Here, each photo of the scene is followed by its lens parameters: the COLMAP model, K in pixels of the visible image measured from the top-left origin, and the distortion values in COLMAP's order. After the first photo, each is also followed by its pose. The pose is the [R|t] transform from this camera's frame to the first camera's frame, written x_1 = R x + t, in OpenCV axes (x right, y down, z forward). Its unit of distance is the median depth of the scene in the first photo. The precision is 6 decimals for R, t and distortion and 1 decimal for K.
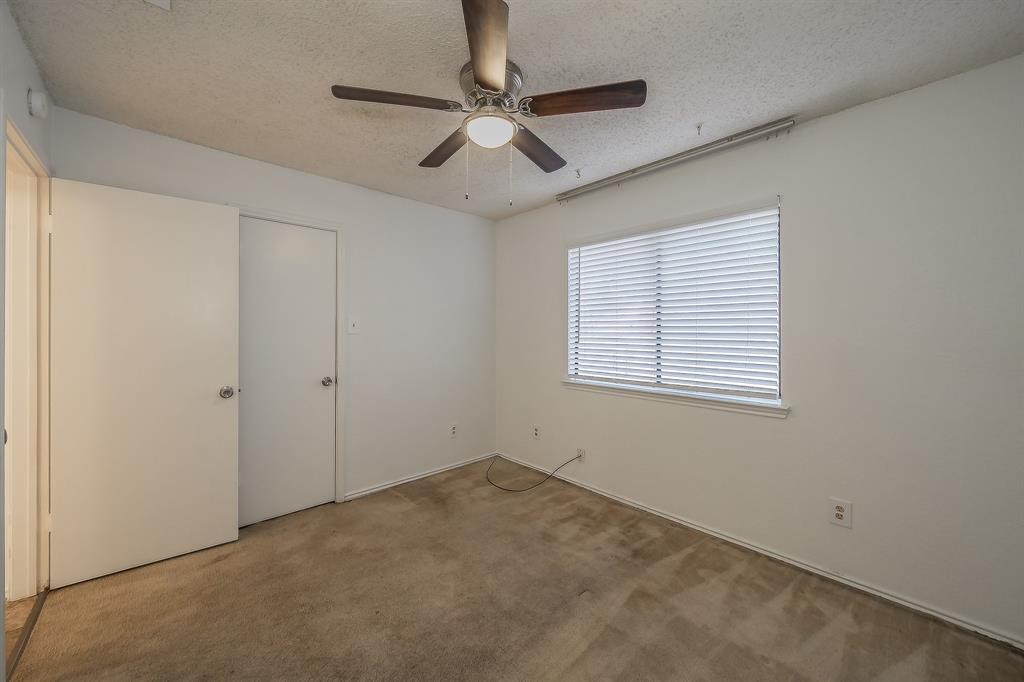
lens RADIAL K [[378.7, 0, 511.6], [0, 378.7, 331.8], [0, 0, 1]] dist [-0.009581, 0.001619]
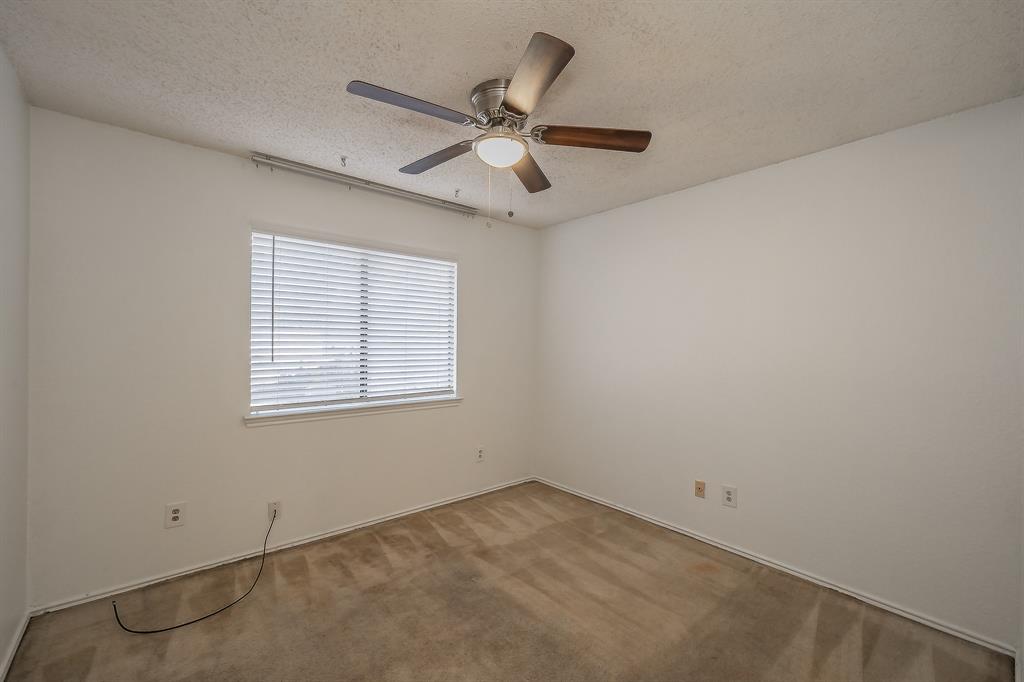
lens RADIAL K [[398.7, 0, 519.3], [0, 398.7, 343.7], [0, 0, 1]] dist [-0.002936, 0.000511]
pose [[0.066569, -0.006171, 0.997763, -0.713701], [-0.009197, 0.999935, 0.006798, -0.021485], [-0.997739, -0.009629, 0.066508, 0.564314]]
